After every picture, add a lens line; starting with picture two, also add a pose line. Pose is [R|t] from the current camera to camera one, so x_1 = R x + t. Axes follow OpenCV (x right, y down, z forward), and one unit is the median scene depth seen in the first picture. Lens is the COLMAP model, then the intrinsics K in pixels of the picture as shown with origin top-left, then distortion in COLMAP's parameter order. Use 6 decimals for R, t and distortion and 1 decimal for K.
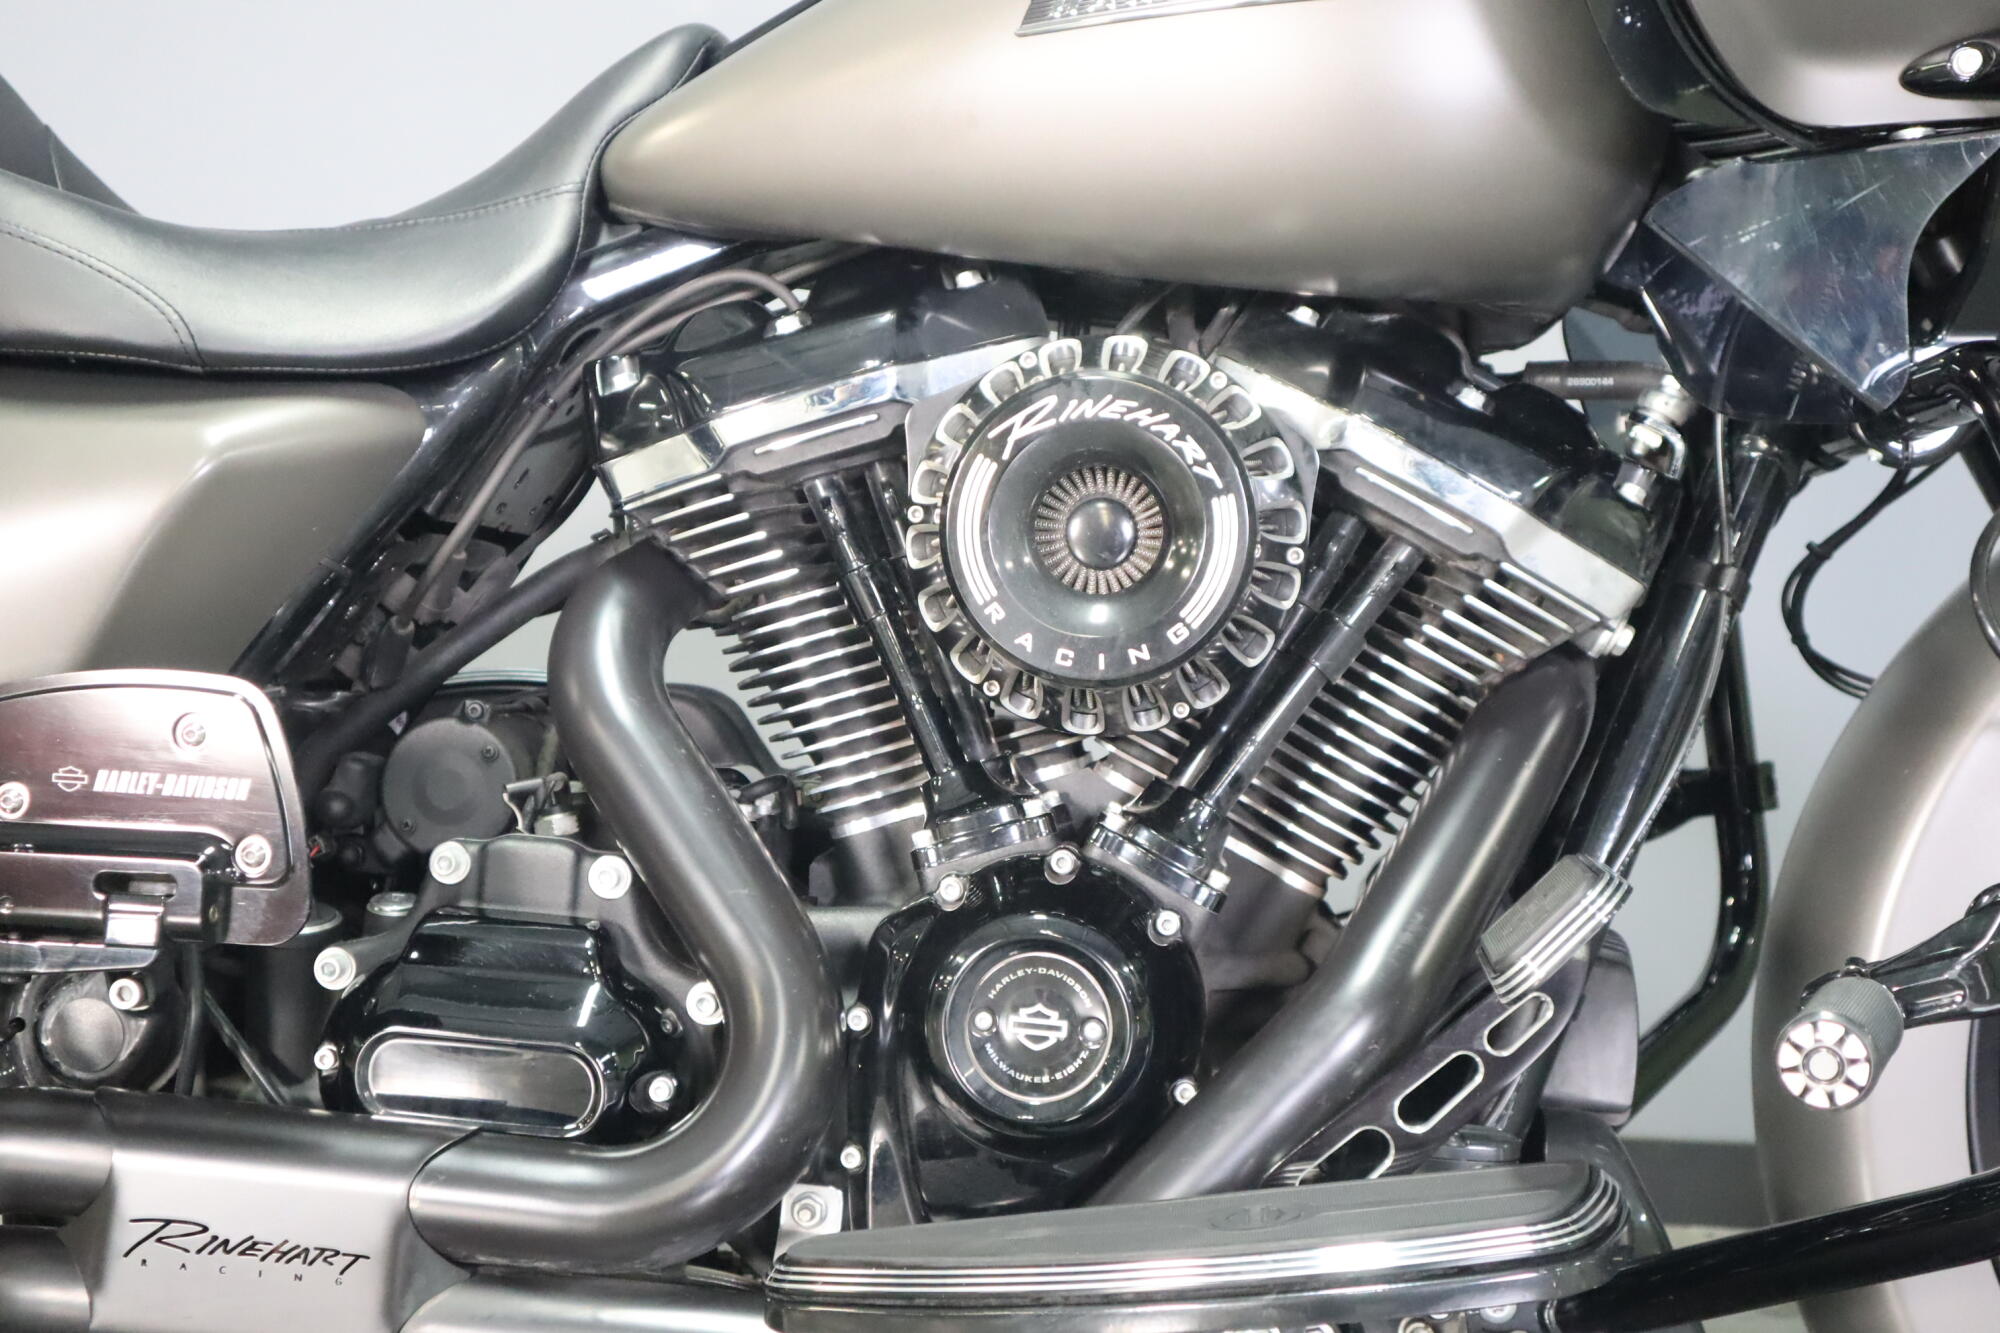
lens RADIAL K [[2666.1, 0, 1000.0], [0, 2666.1, 666.5], [0, 0, 1]] dist [0.012459, 0.094237]
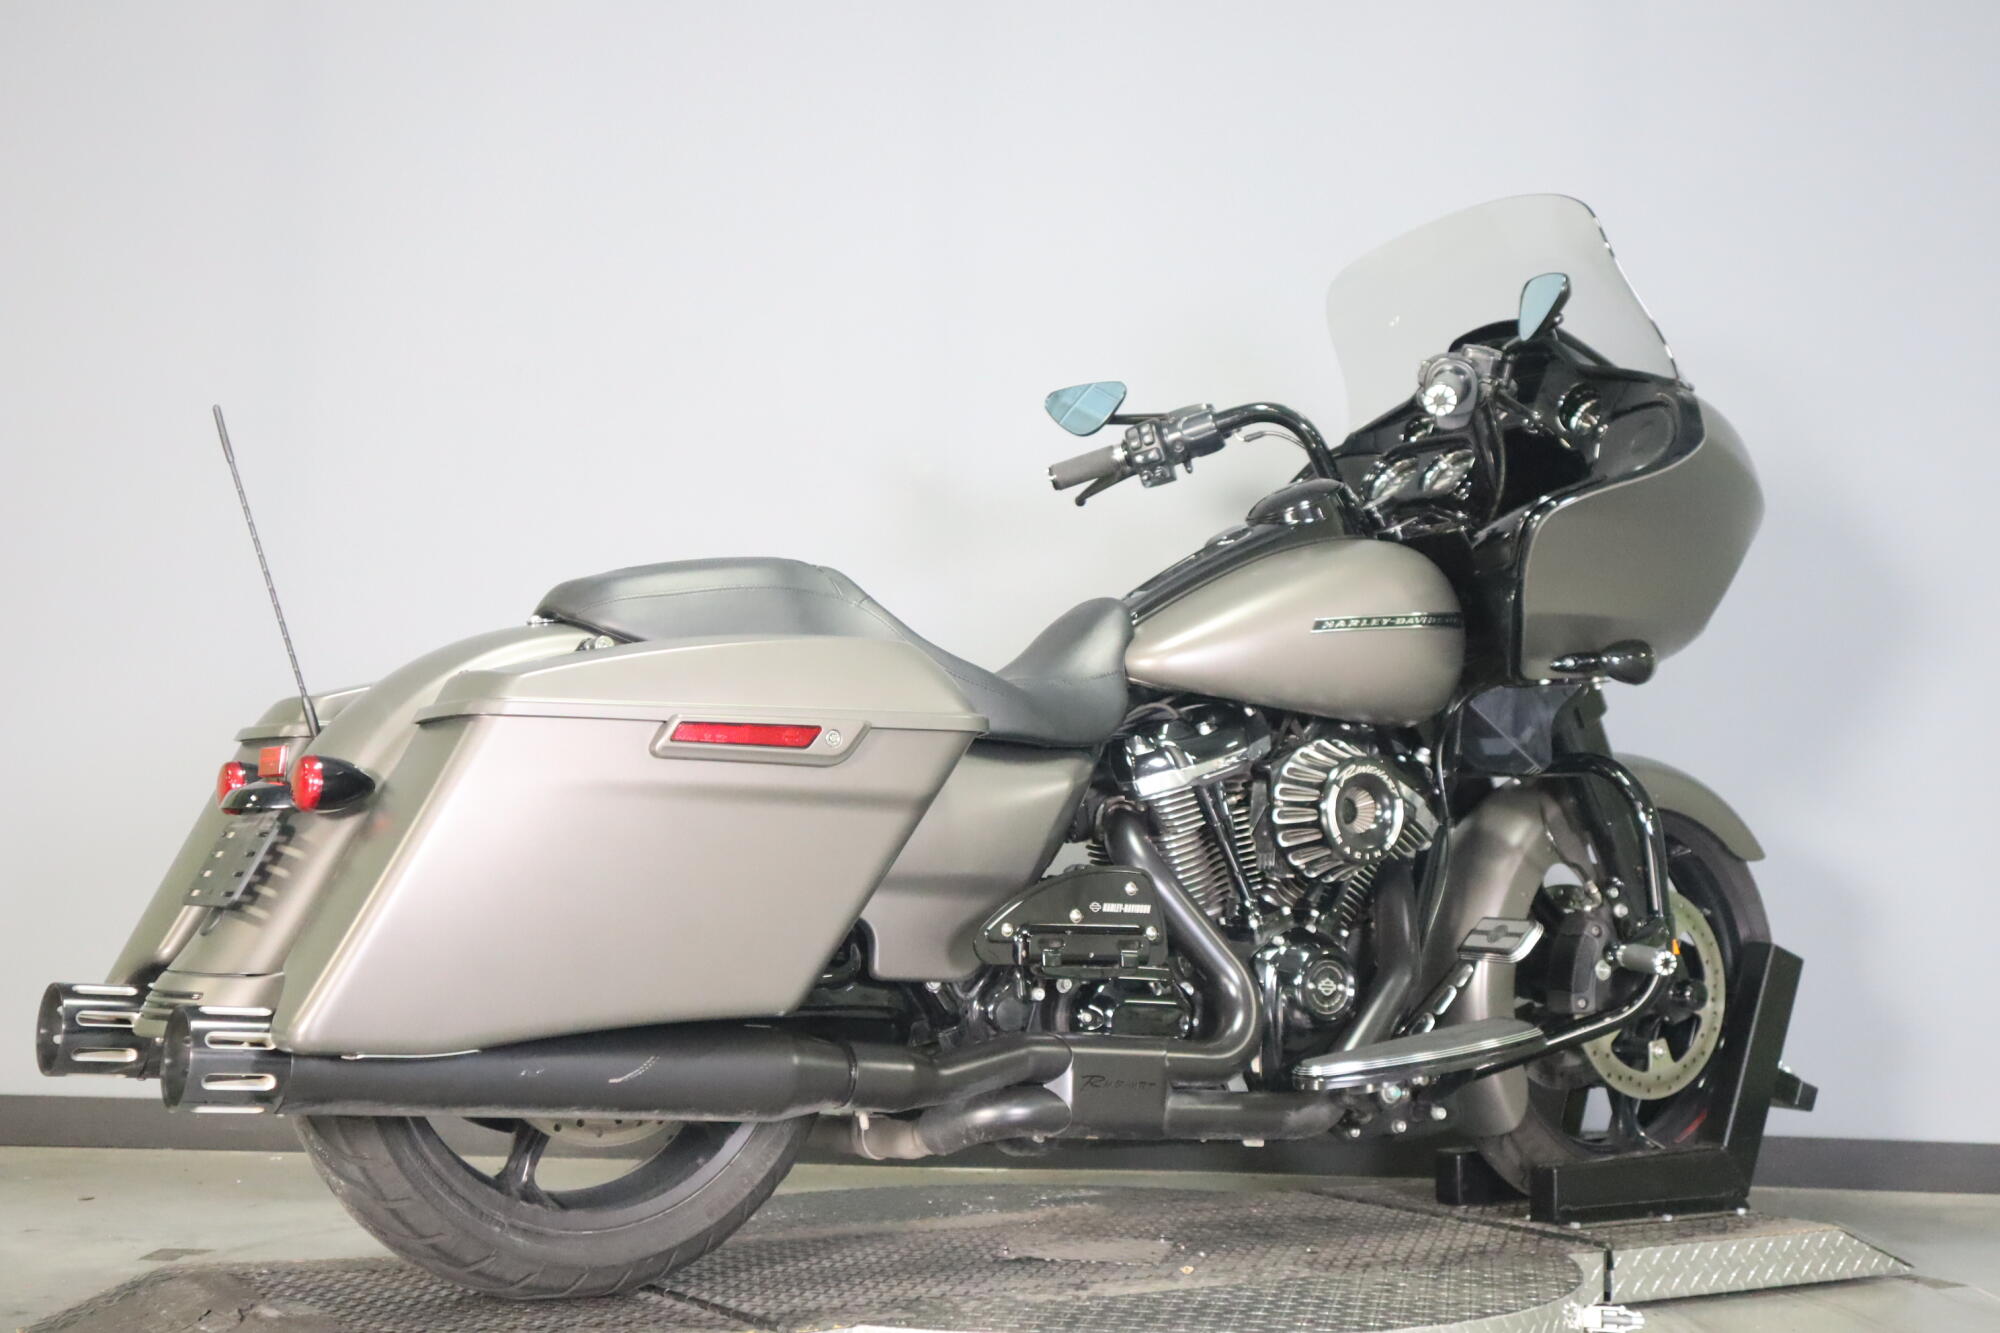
lens RADIAL K [[2666.1, 0, 1000.0], [0, 2666.1, 666.5], [0, 0, 1]] dist [0.012459, 0.094237]
pose [[0.829386, 0.025905, 0.558075, -1.830464], [0.008439, 0.998230, -0.058878, -0.038825], [-0.558612, 0.053542, 0.827699, -1.134628]]
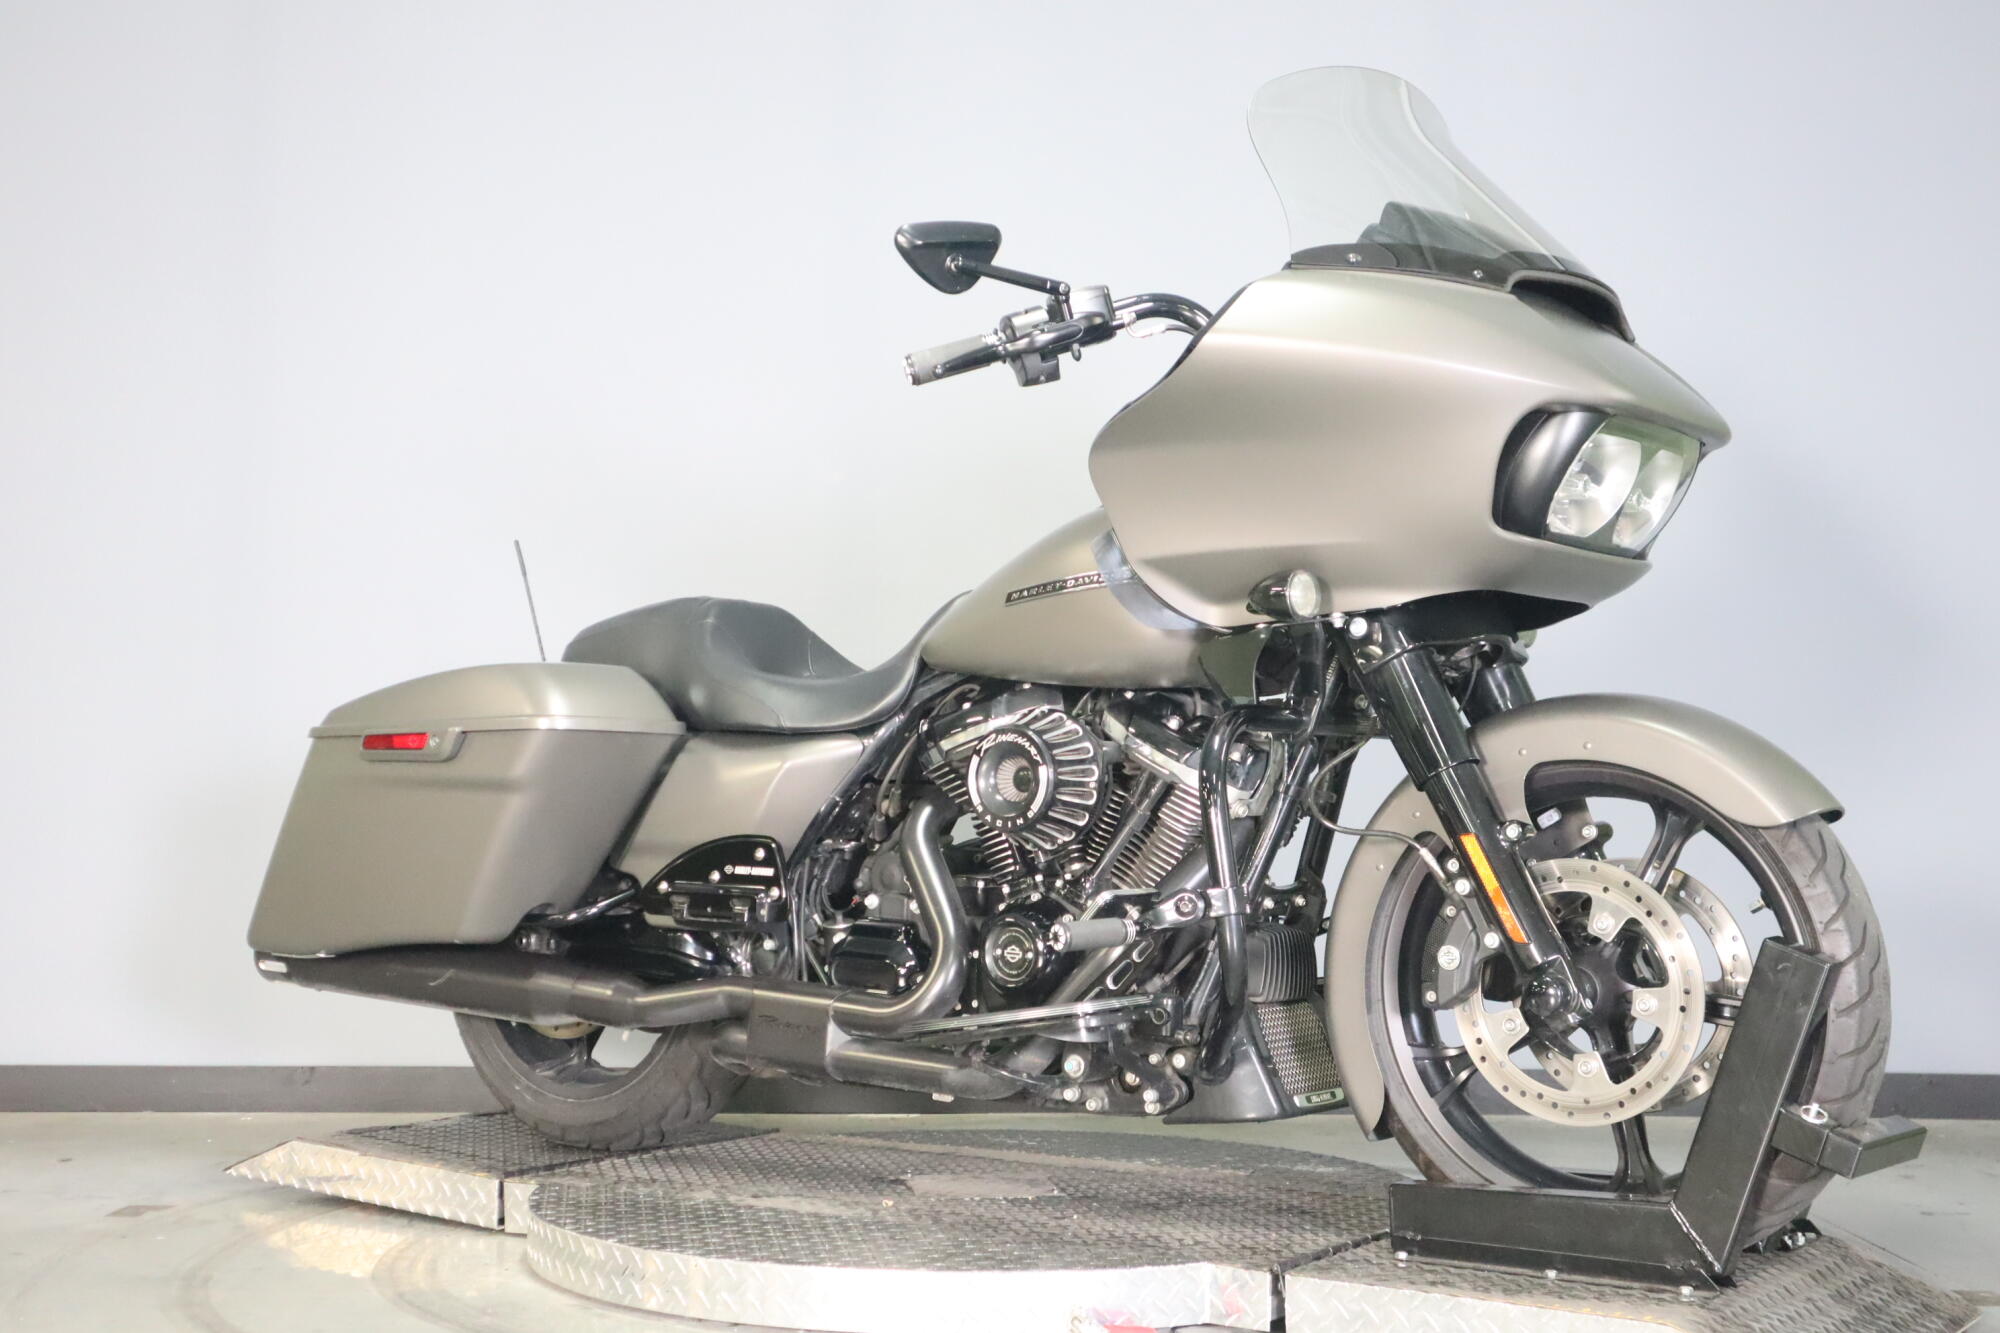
lens RADIAL K [[2569.4, 0, 1000.0], [0, 2569.4, 666.5], [0, 0, 1]] dist [-0.002081, 0.006122]
pose [[0.809318, -0.056369, -0.584659, 1.601319], [0.012033, 0.996767, -0.079446, 0.046775], [0.587247, 0.057262, 0.807380, -1.220541]]
